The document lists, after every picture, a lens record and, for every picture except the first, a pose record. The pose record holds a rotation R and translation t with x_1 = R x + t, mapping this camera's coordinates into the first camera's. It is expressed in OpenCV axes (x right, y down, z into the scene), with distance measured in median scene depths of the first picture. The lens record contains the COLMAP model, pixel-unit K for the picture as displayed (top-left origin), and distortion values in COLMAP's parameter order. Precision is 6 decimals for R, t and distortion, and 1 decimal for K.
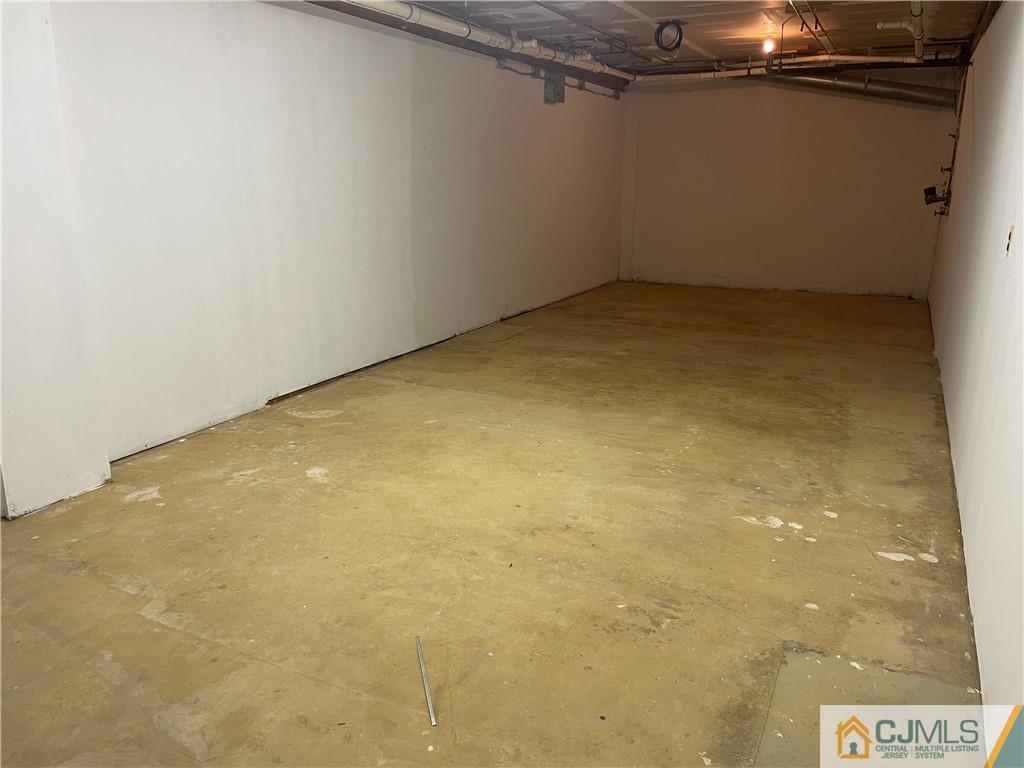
lens RADIAL K [[779.9, 0, 509.1], [0, 779.9, 380.9], [0, 0, 1]] dist [0.091057, -0.145886]
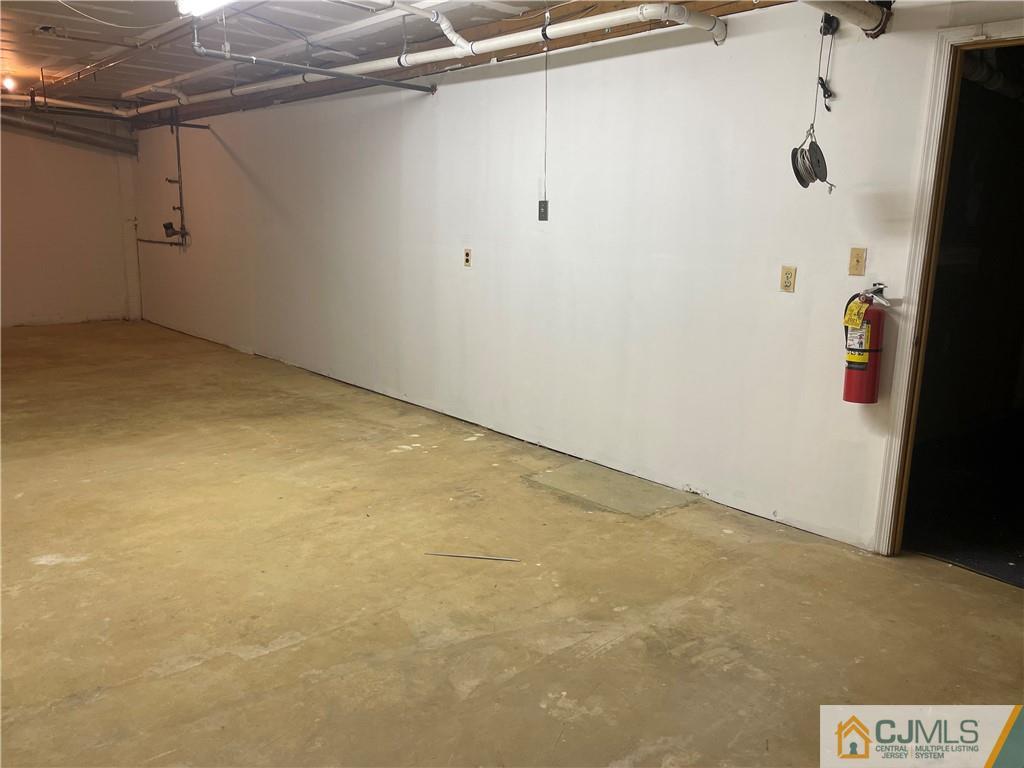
lens RADIAL K [[779.9, 0, 509.1], [0, 779.9, 380.9], [0, 0, 1]] dist [0.091057, -0.145886]
pose [[0.369977, -0.187102, 0.910006, -0.952834], [0.217748, 0.969690, 0.110845, -0.071177], [-0.903163, 0.157142, 0.399504, 0.193732]]
